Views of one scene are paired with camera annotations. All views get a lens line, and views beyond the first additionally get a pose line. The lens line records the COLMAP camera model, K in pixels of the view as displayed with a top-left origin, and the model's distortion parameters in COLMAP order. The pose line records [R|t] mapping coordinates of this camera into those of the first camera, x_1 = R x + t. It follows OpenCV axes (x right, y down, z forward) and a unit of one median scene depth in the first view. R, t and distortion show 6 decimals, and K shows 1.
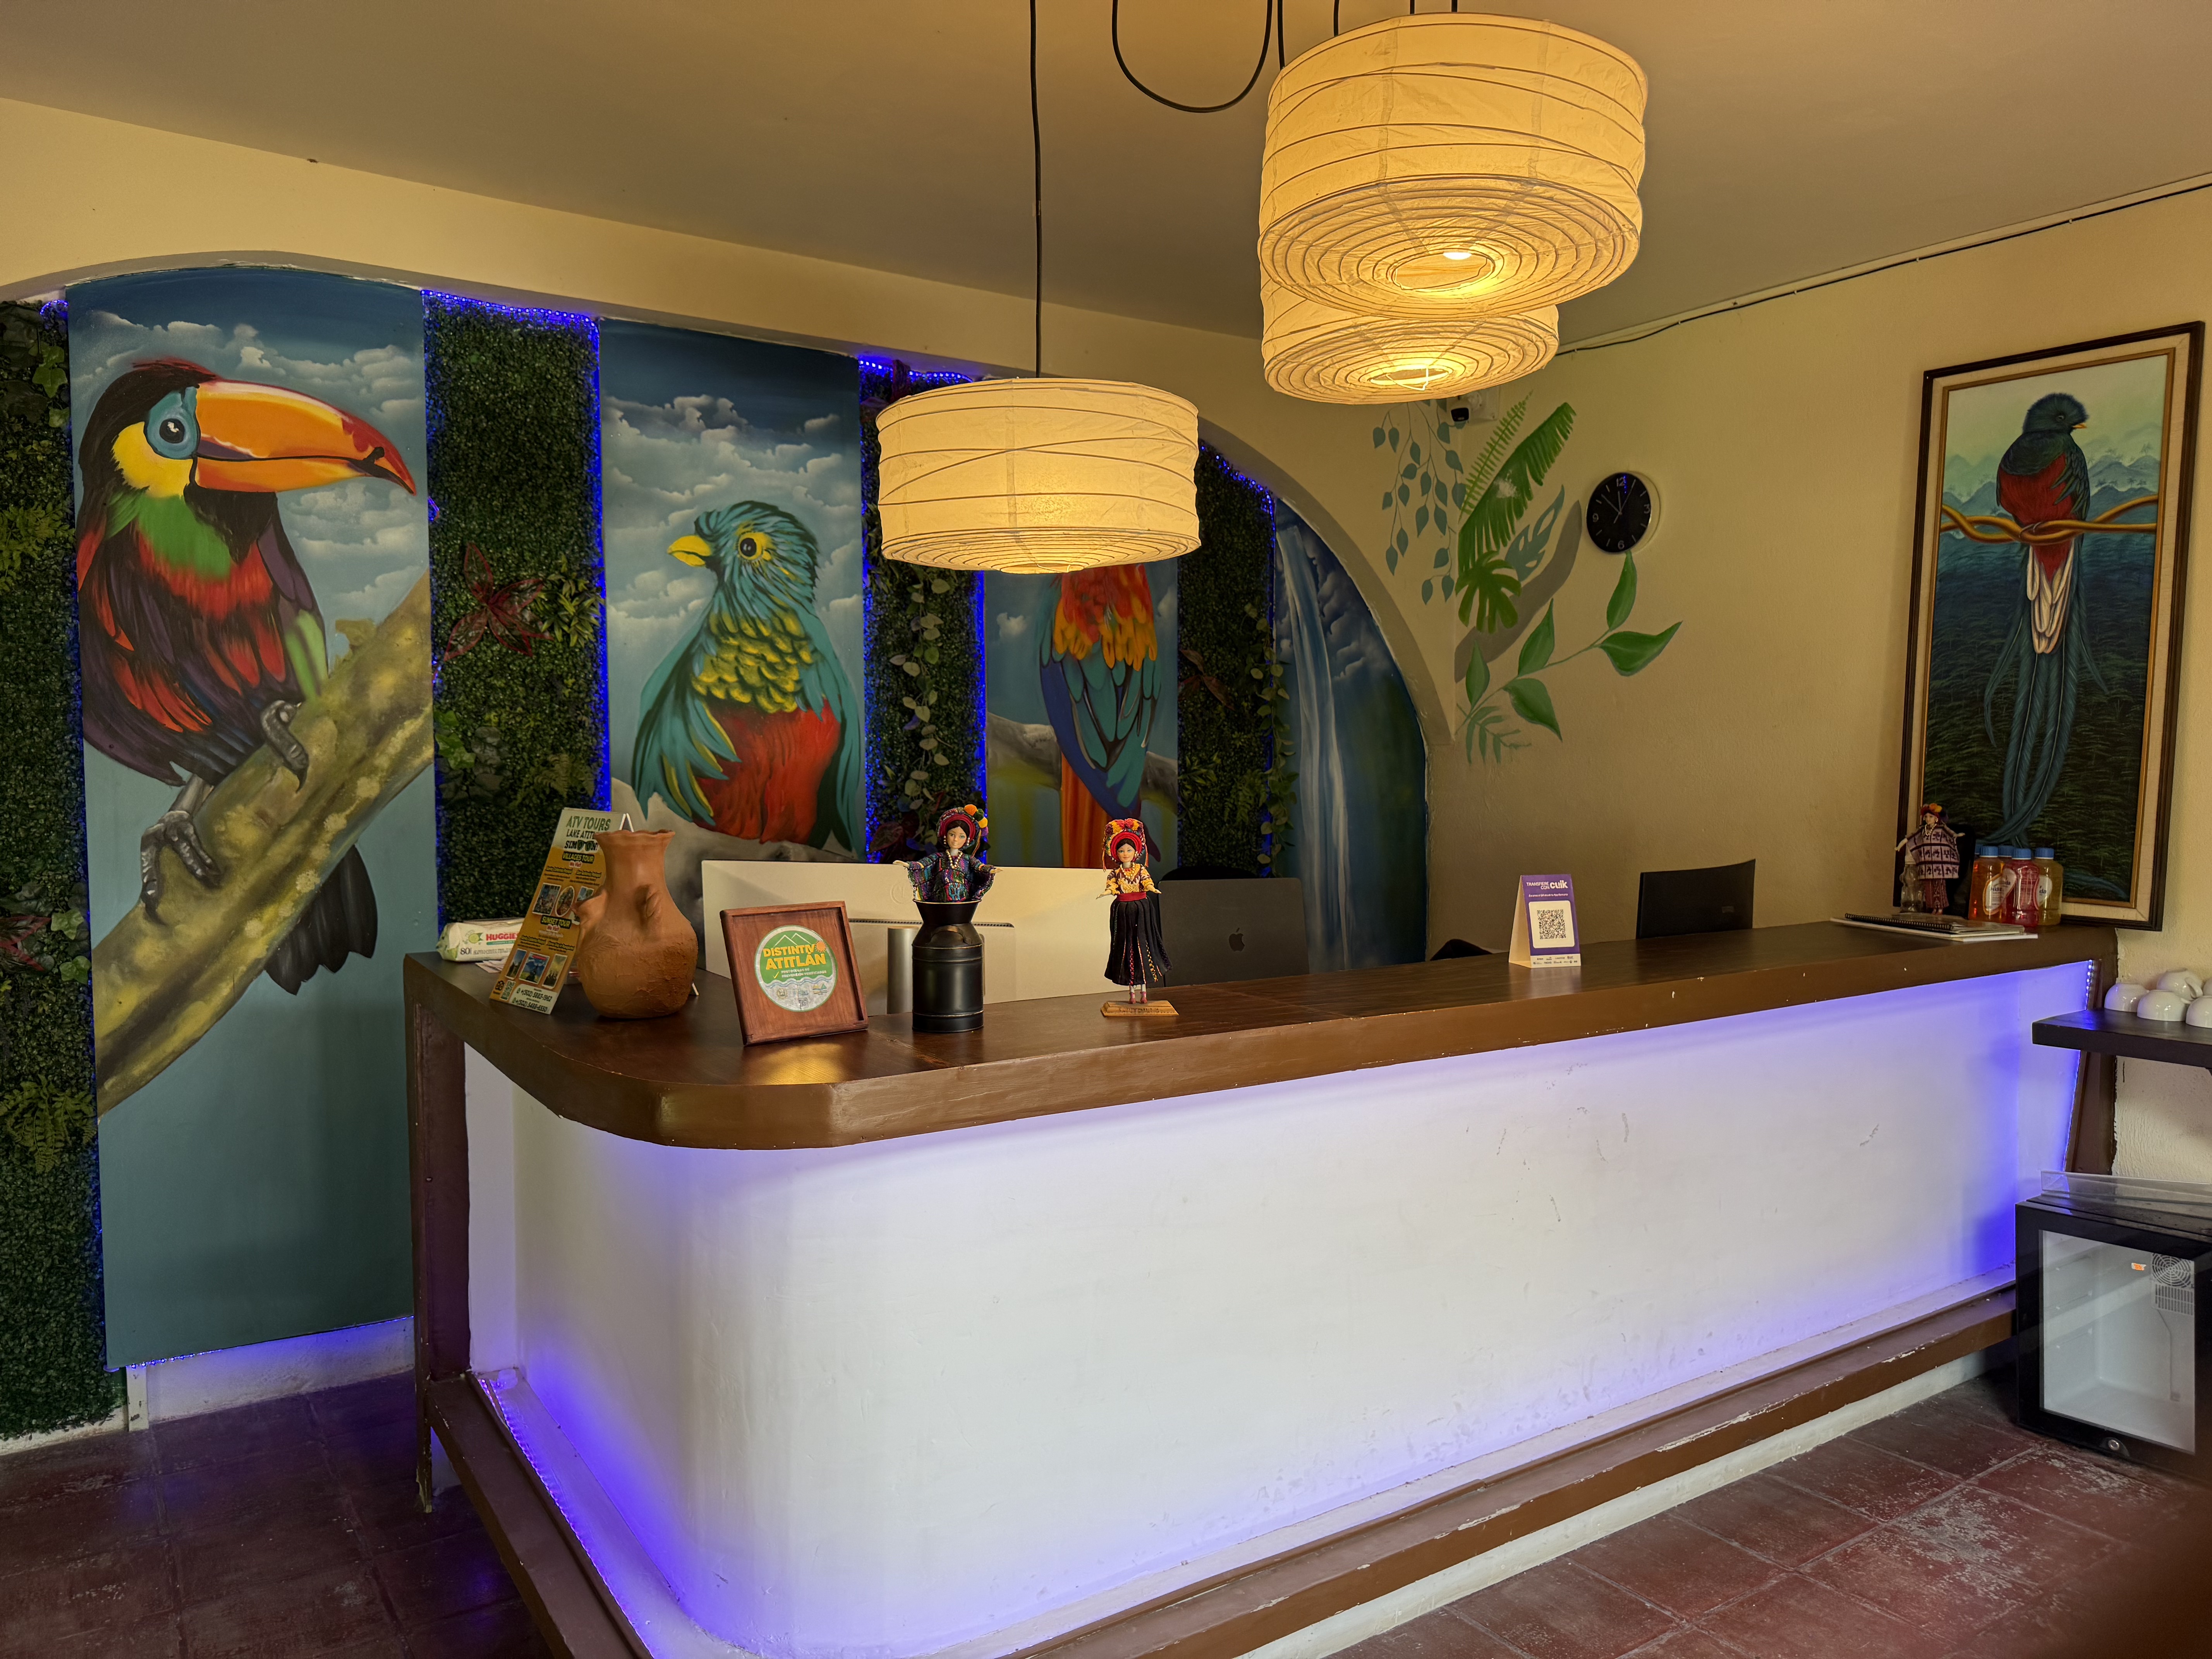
lens RADIAL K [[1553.6, 0, 1104.6], [0, 1553.6, 837.4], [0, 0, 1]] dist [0.012579, -0.014517]
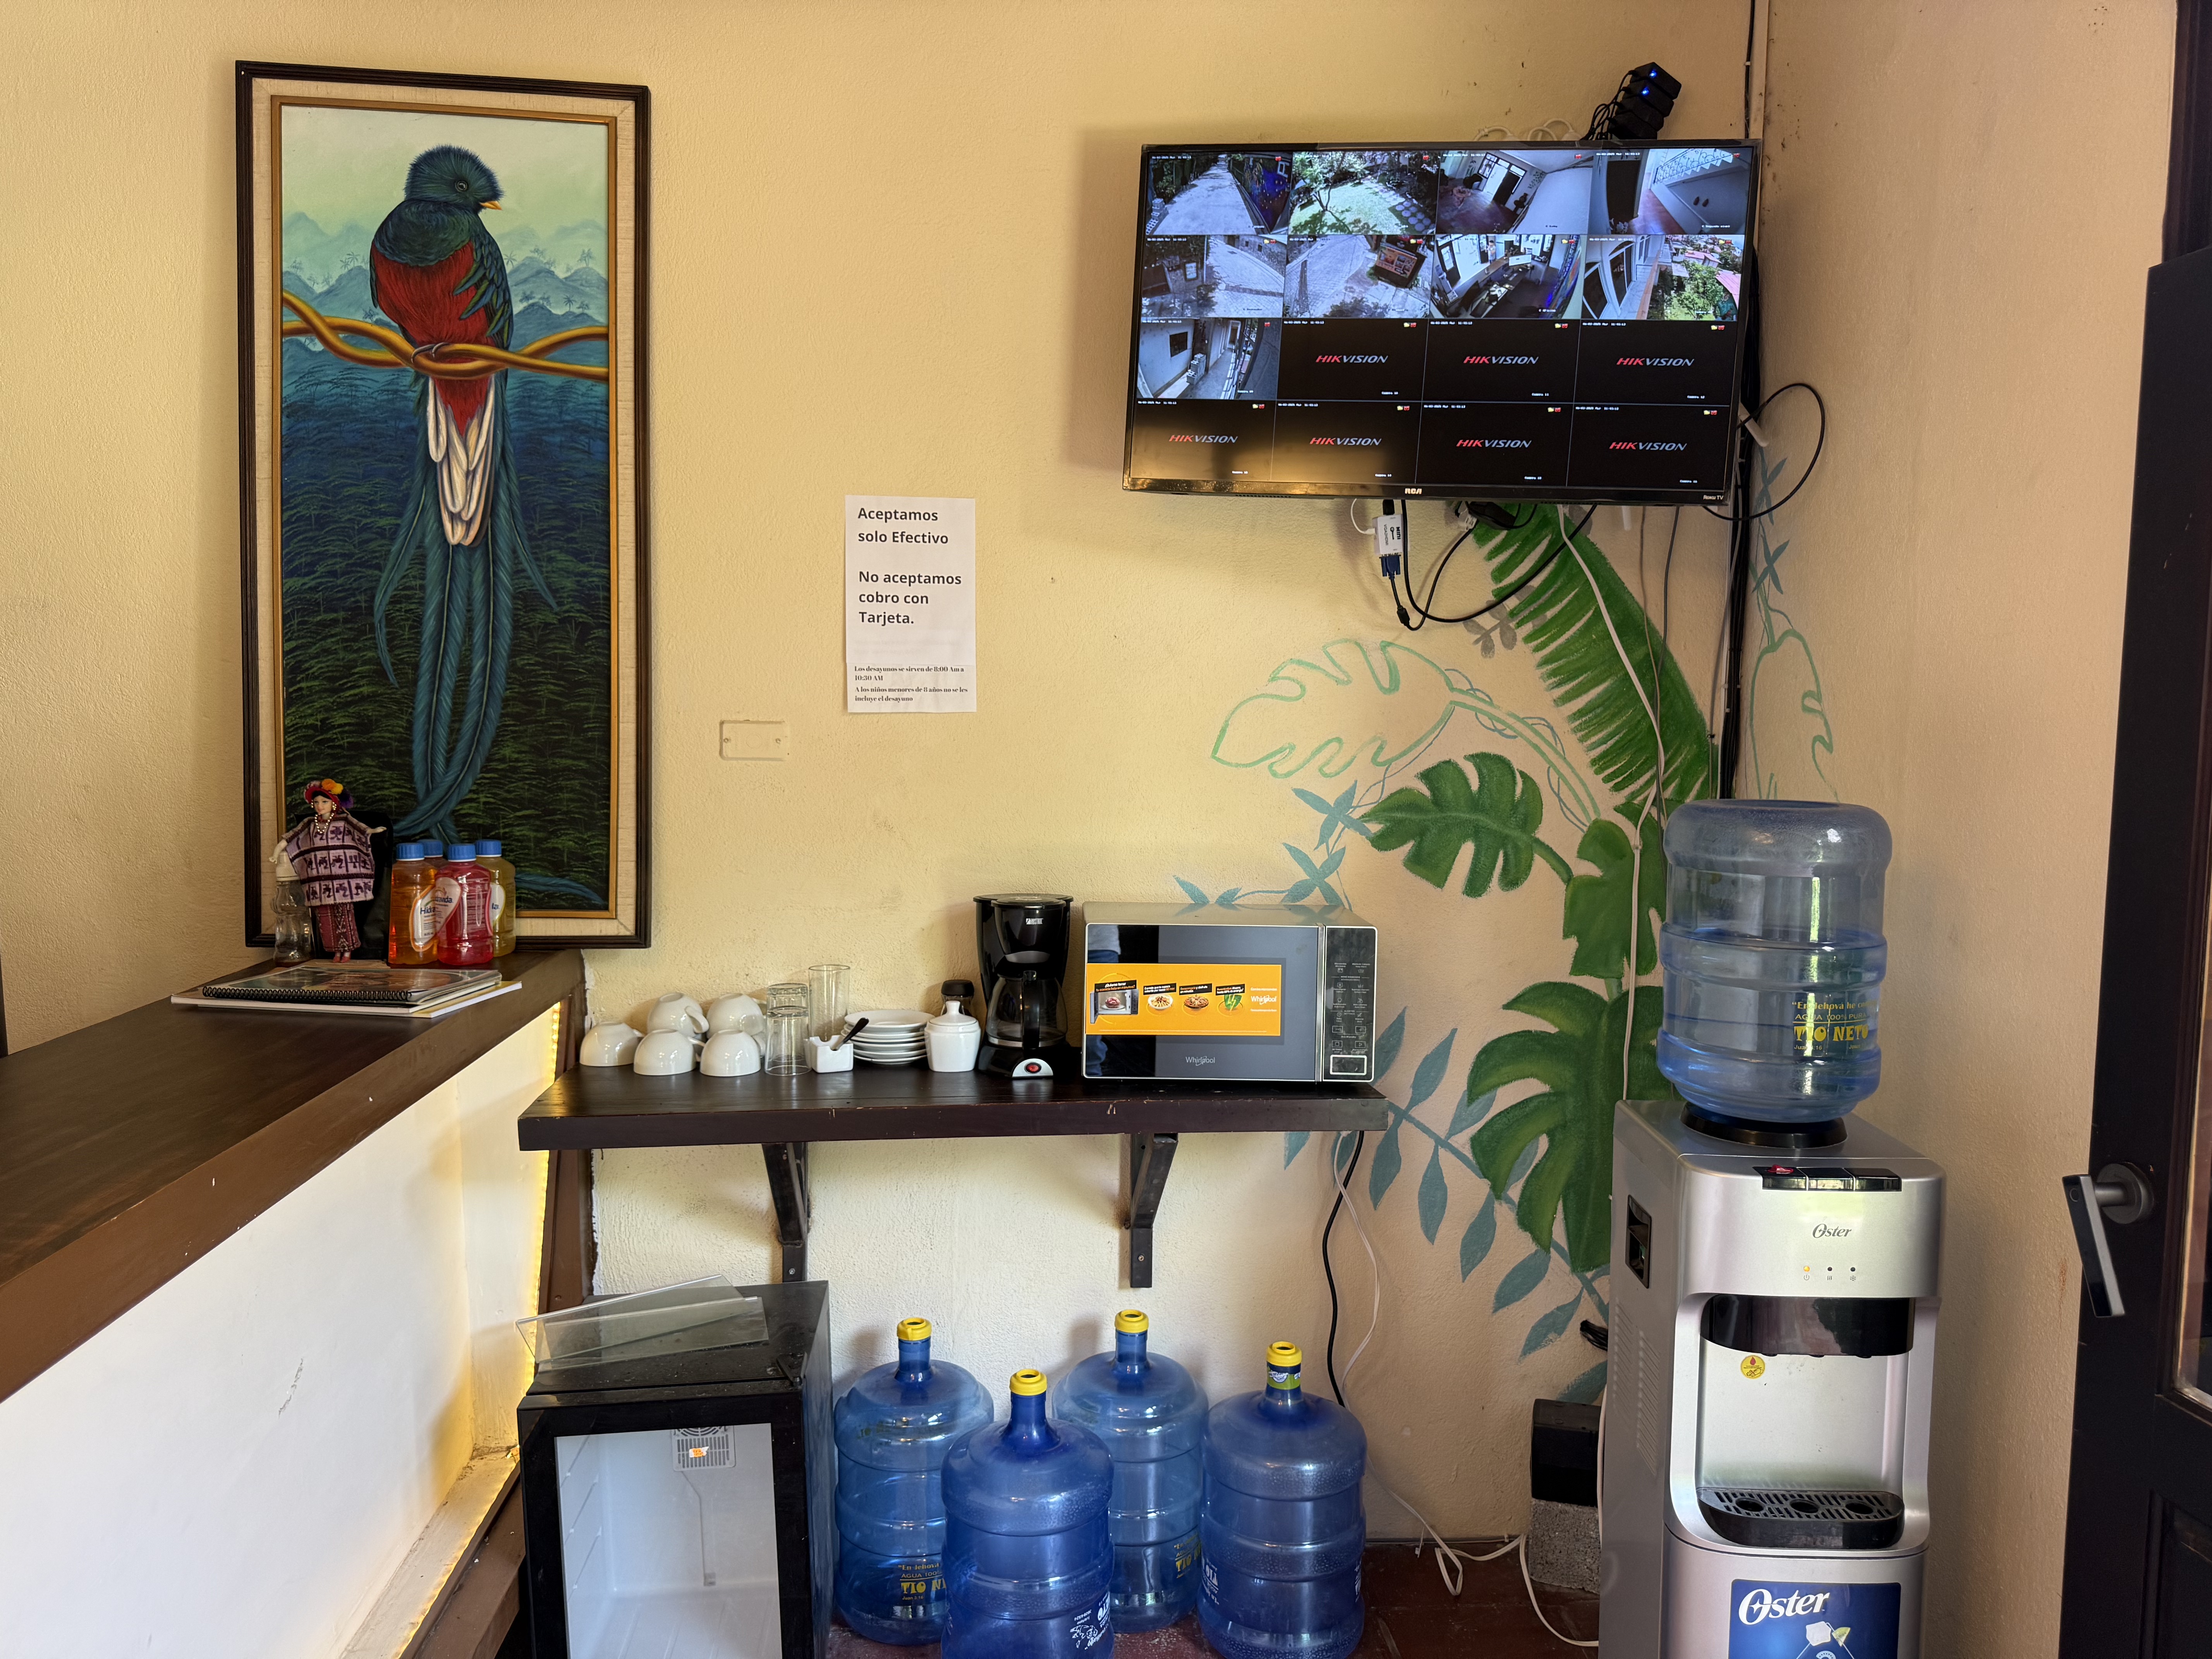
lens RADIAL K [[1553.6, 0, 1107.0], [0, 1553.6, 826.9], [0, 0, 1]] dist [0.012579, -0.014517]
pose [[0.478415, -0.067813, 0.875512, 0.149882], [0.042095, 0.997639, 0.054271, -0.023529], [-0.877124, 0.010890, 0.480140, 0.449392]]
